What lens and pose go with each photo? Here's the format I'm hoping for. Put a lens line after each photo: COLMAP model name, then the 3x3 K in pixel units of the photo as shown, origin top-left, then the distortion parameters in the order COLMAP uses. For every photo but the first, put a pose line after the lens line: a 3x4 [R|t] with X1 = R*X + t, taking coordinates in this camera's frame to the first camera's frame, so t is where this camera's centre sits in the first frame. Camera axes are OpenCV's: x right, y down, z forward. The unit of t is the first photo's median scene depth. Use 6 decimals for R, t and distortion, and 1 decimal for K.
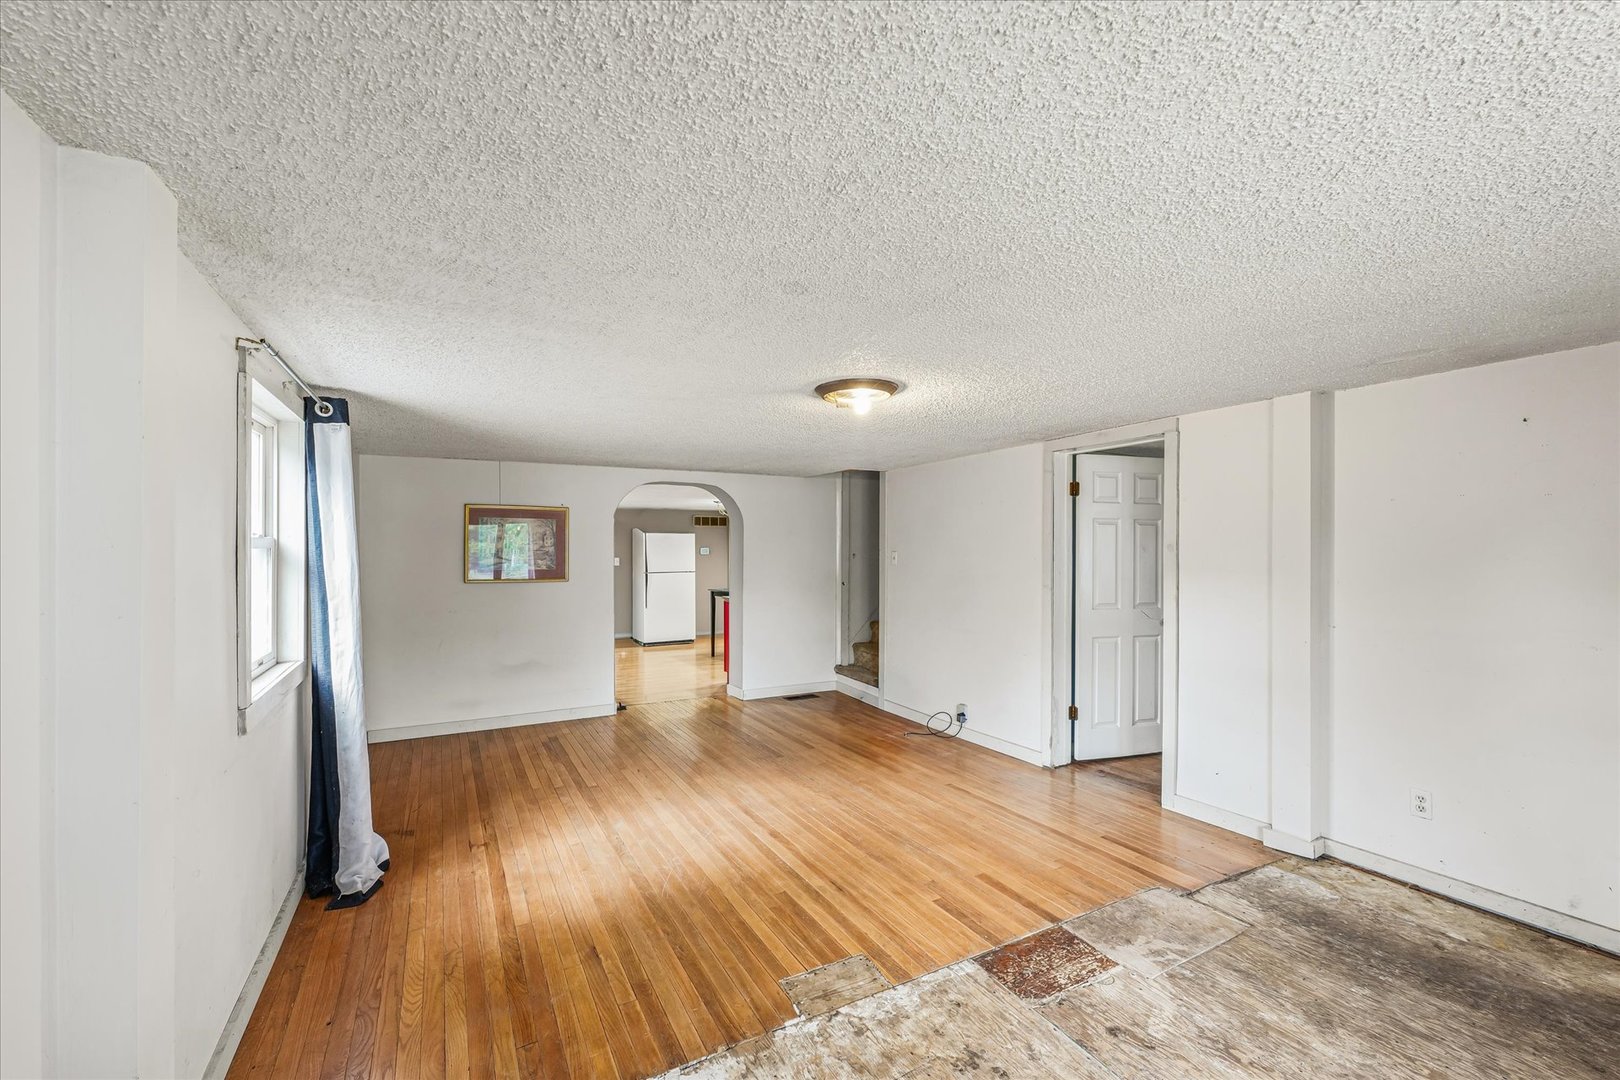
lens RADIAL K [[667.1, 0, 814.5], [0, 667.1, 549.2], [0, 0, 1]] dist [-0.004666, 0.000950]
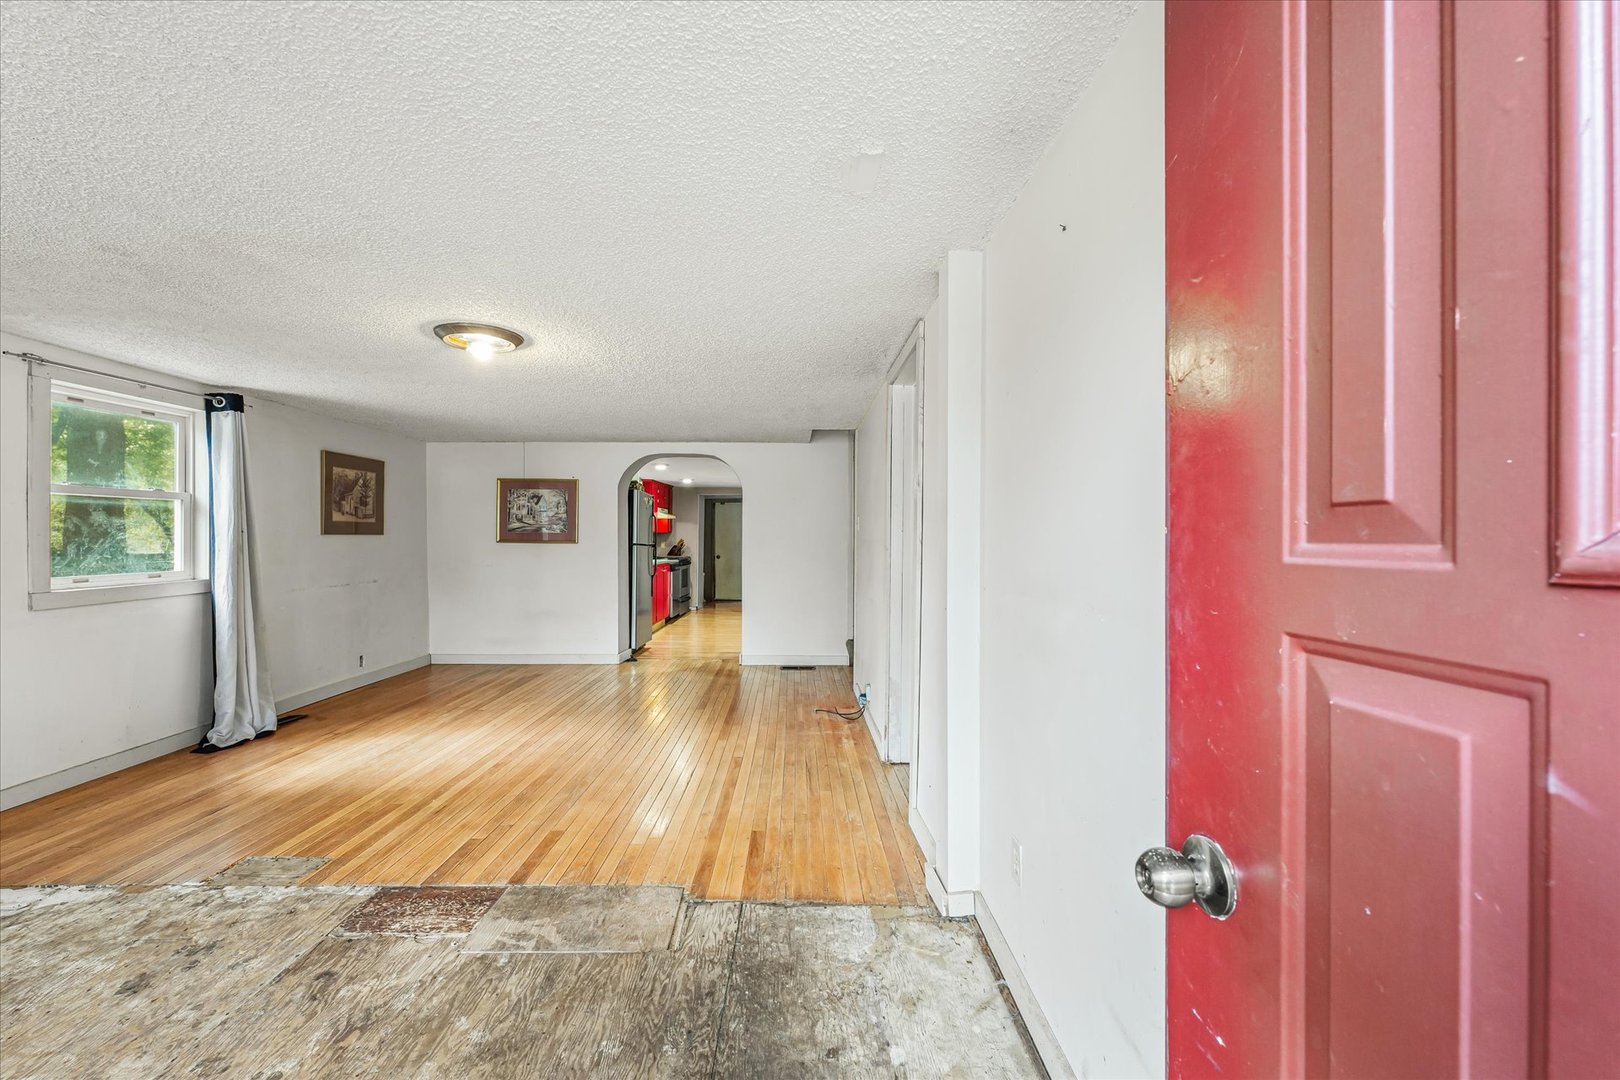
lens RADIAL K [[667.1, 0, 816.5], [0, 667.1, 541.8], [0, 0, 1]] dist [-0.004666, 0.000950]
pose [[0.884314, 0.005919, -0.466856, 1.167066], [-0.003616, 0.999976, 0.005830, 0.081558], [0.466879, -0.003467, 0.884314, 0.386376]]
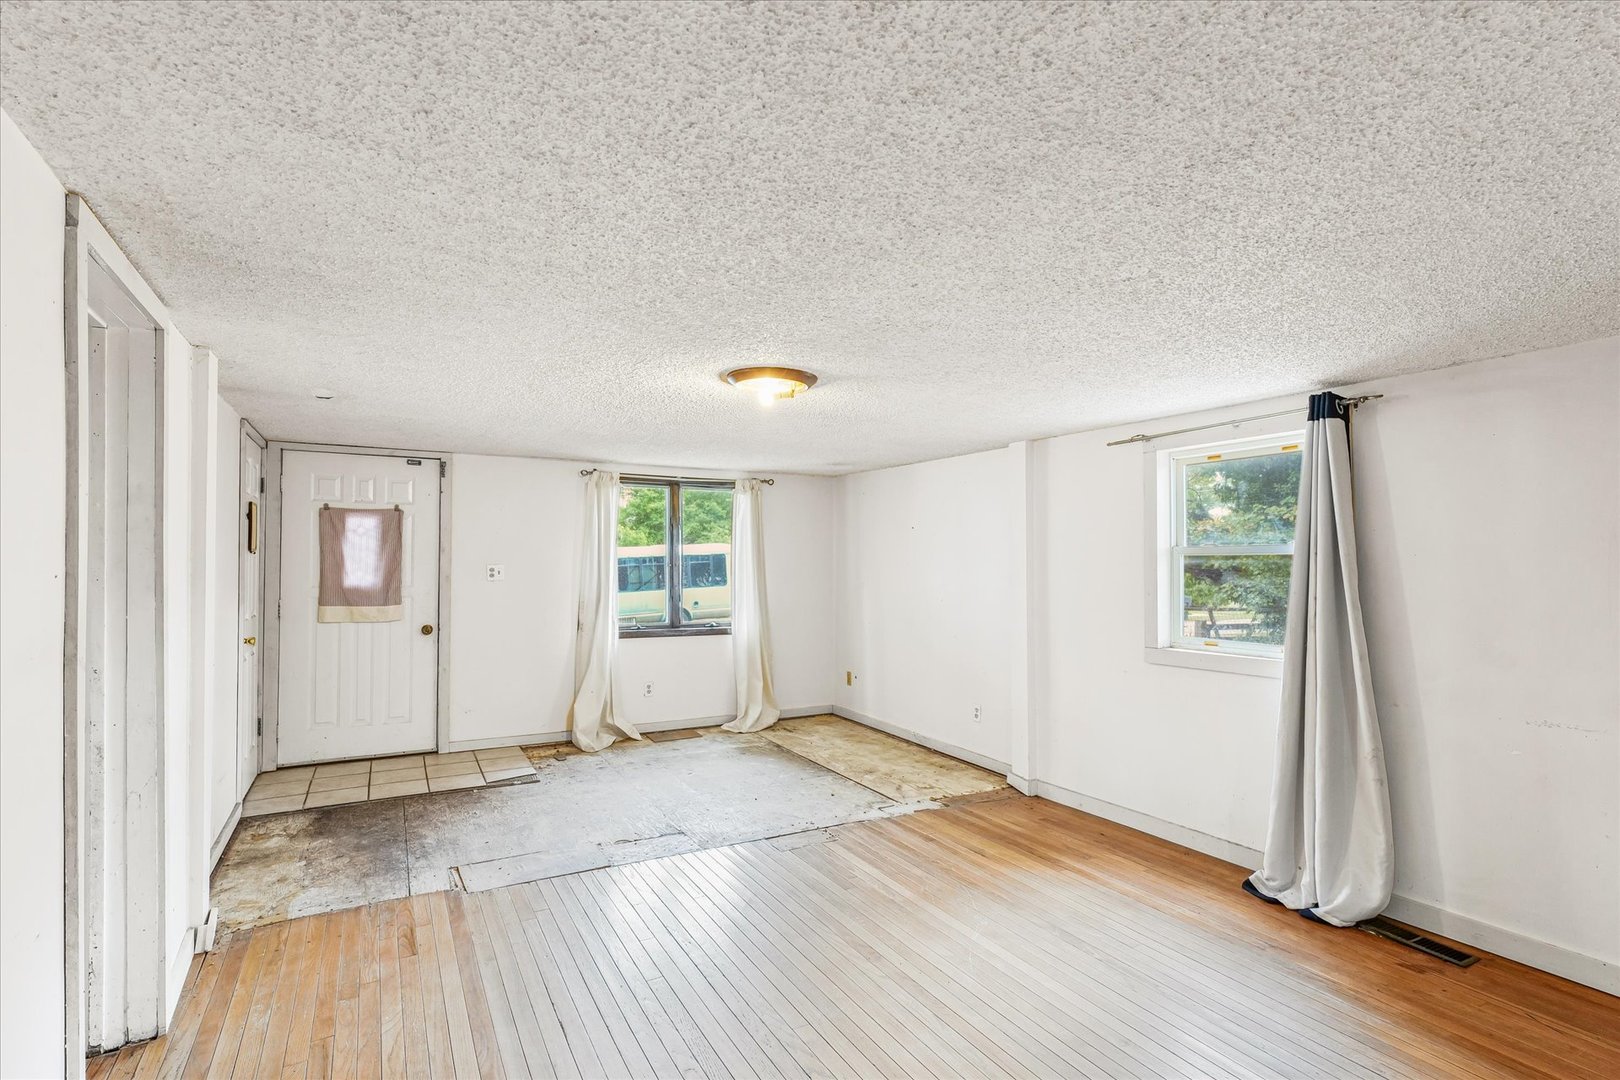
lens RADIAL K [[781.5, 0, 810.1], [0, 781.5, 552.4], [0, 0, 1]] dist [0.001565, 0.000386]
pose [[-0.999990, -0.002695, 0.003662, 0.008681], [-0.002735, 0.999937, -0.010892, 0.013104], [-0.003633, -0.010902, -0.999934, 2.411026]]
